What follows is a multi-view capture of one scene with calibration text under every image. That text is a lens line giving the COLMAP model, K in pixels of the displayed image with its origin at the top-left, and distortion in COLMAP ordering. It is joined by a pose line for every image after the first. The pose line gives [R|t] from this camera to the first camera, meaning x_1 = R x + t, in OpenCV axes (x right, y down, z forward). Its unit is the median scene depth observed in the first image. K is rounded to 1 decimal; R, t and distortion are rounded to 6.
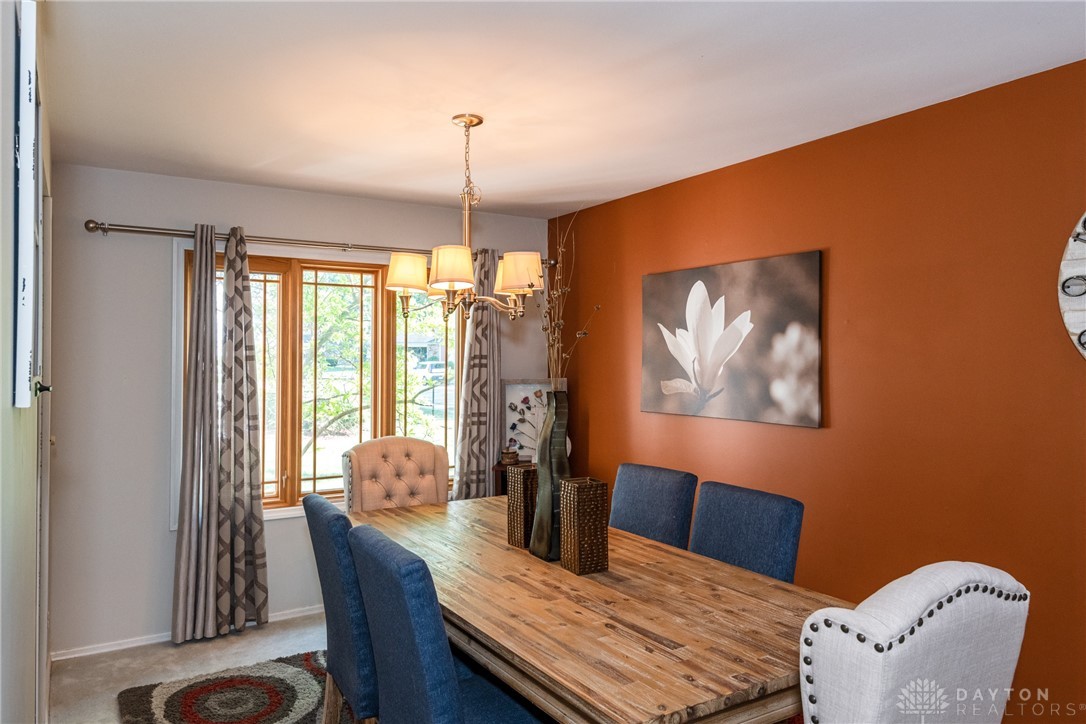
lens RADIAL K [[736.0, 0, 515.4], [0, 736.0, 358.6], [0, 0, 1]] dist [0.004955, -0.000134]
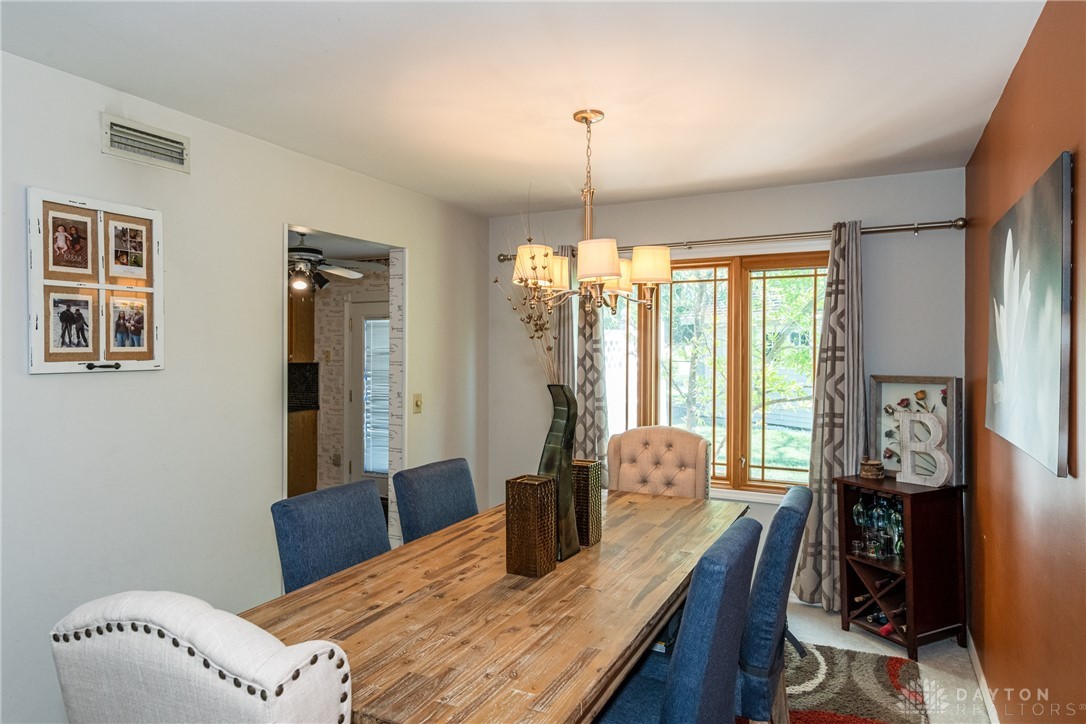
lens RADIAL K [[675.9, 0, 541.9], [0, 675.9, 347.5], [0, 0, 1]] dist [0.029109, -0.001140]
pose [[0.544997, -0.003737, -0.838430, 0.558442], [0.000221, 0.999991, -0.004313, -0.000424], [0.838438, 0.002165, 0.544992, 0.352281]]
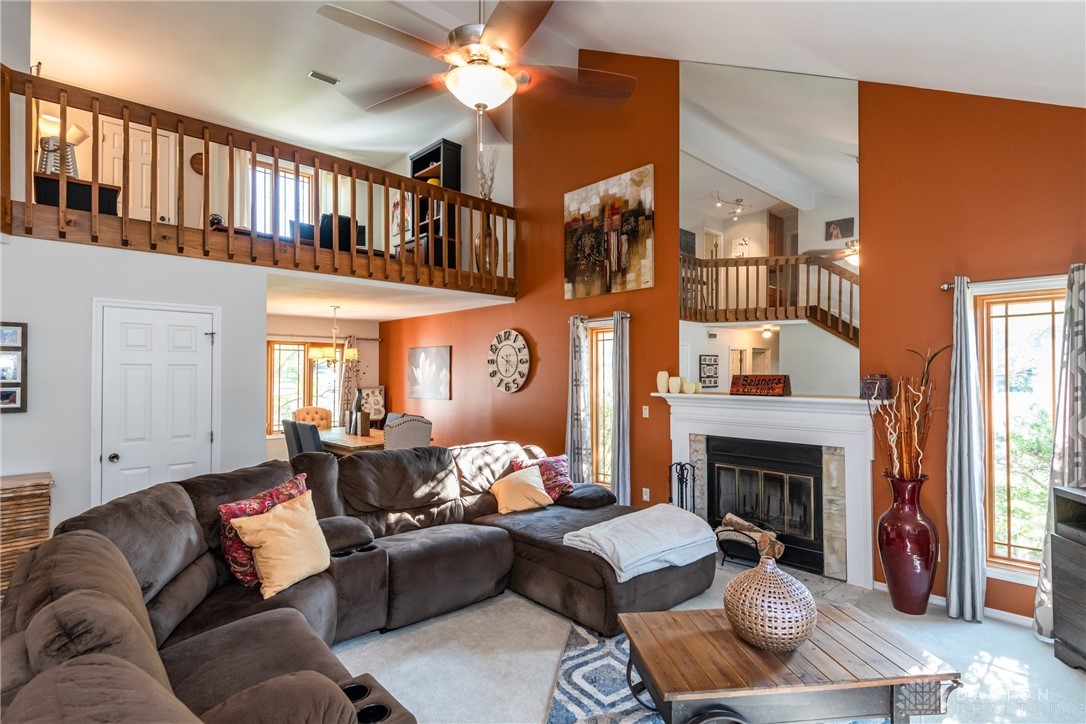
lens RADIAL K [[538.7, 0, 541.9], [0, 538.7, 371.7], [0, 0, 1]] dist [-0.001184, -0.000538]
pose [[0.975065, -0.000232, 0.221921, 0.247855], [0.001102, 0.999992, -0.003795, -0.019781], [-0.221919, 0.003945, 0.975057, -1.253989]]
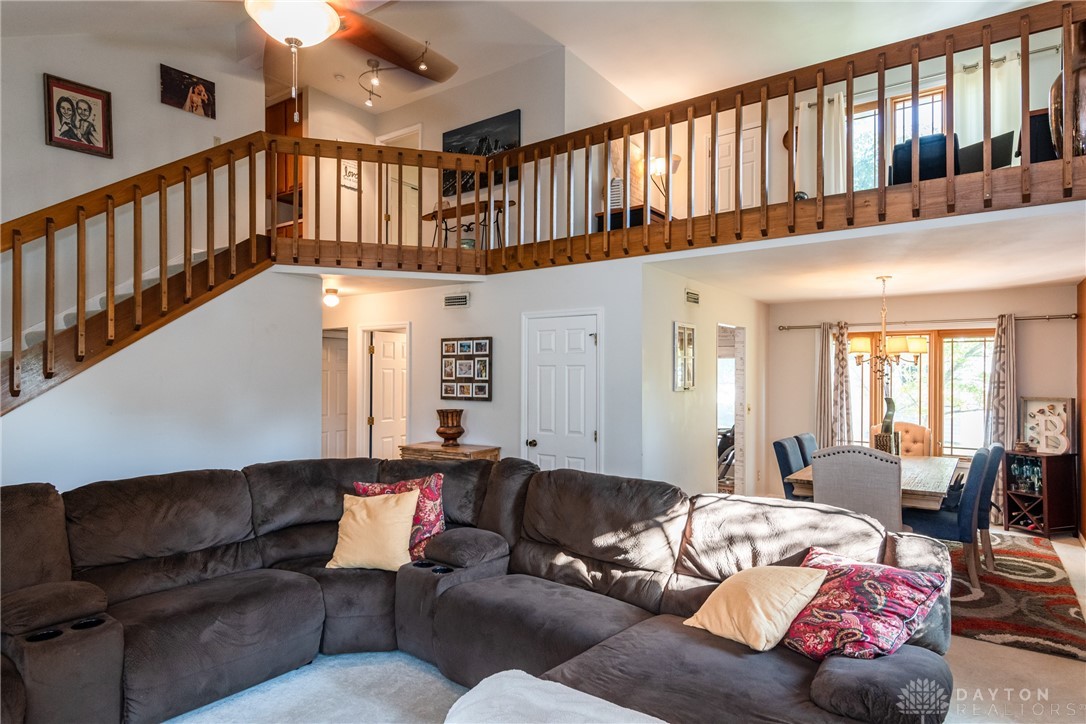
lens RADIAL K [[622.4, 0, 543.0], [0, 622.4, 362.0], [0, 0, 1]] dist [0.007849, 0.000181]
pose [[0.398090, -0.014697, -0.917228, 1.036486], [-0.004366, 0.999830, -0.017915, -0.021937], [0.917336, 0.011136, 0.397959, -0.584654]]
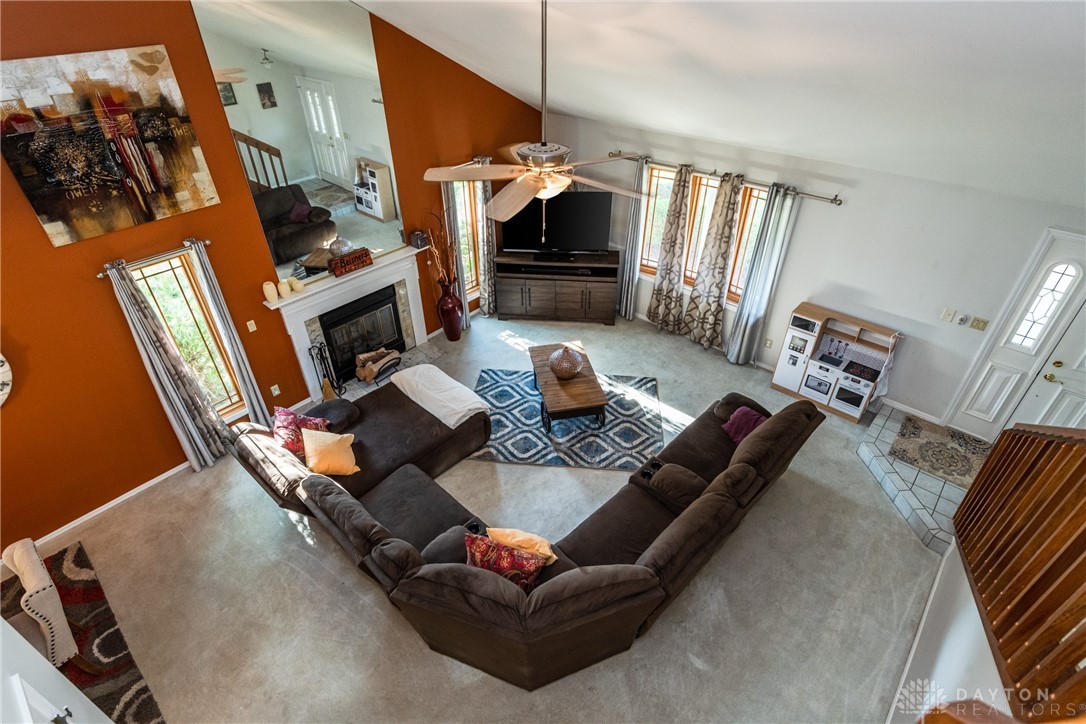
lens RADIAL K [[540.3, 0, 528.8], [0, 540.3, 352.0], [0, 0, 1]] dist [0.028845, -0.025782]
pose [[-0.278744, -0.549650, 0.787519, -0.551542], [0.019748, 0.816566, 0.576914, -0.686232], [-0.960163, 0.176363, -0.216758, -0.286844]]
